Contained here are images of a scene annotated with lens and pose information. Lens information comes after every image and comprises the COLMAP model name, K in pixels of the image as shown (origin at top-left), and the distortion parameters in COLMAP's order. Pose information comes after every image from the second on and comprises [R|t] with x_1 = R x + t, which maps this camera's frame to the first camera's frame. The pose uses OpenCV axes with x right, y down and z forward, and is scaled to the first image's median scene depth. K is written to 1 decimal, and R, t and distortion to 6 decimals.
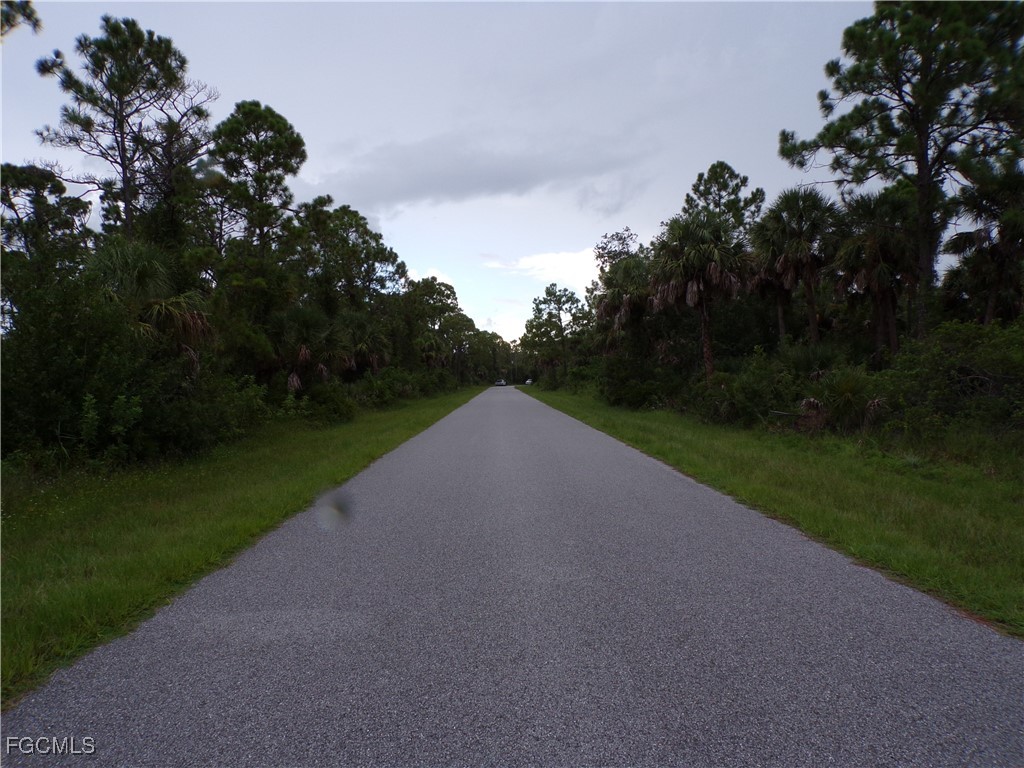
lens RADIAL K [[699.1, 0, 512.0], [0, 699.1, 384.0], [0, 0, 1]] dist [0.019241, 0.000903]
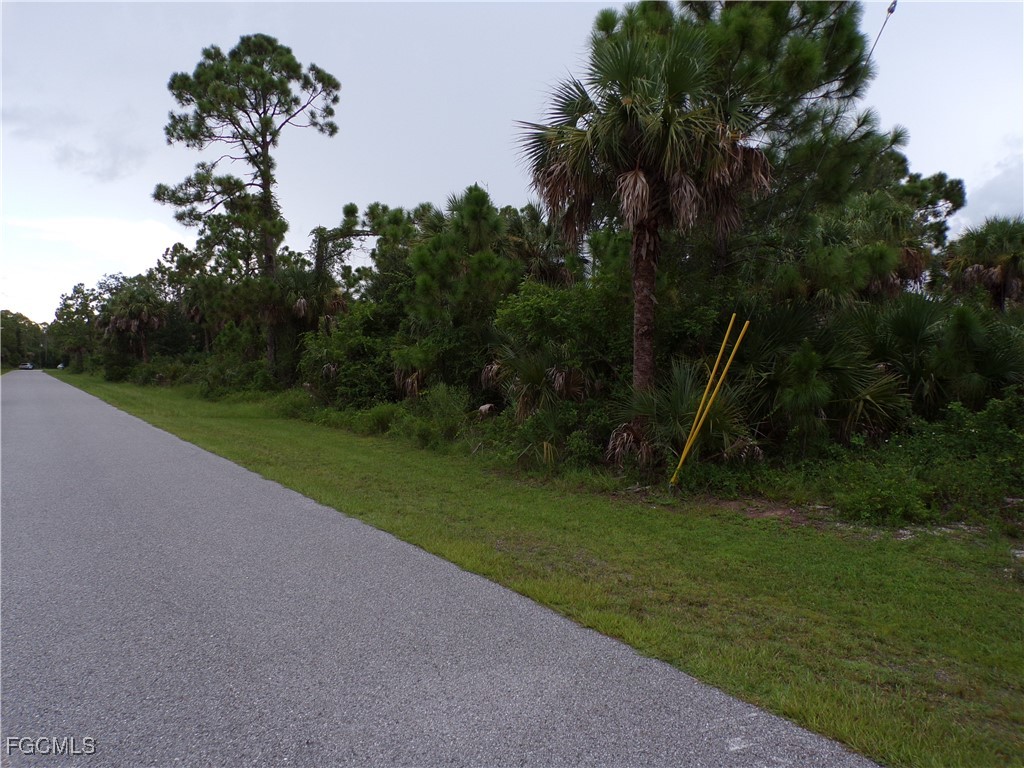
lens RADIAL K [[699.1, 0, 512.0], [0, 699.1, 384.0], [0, 0, 1]] dist [0.019241, 0.000903]
pose [[0.833209, 0.017059, 0.552694, 0.010578], [-0.024116, 0.999694, 0.005501, 0.002528], [-0.552431, -0.017912, 0.833366, -0.400913]]
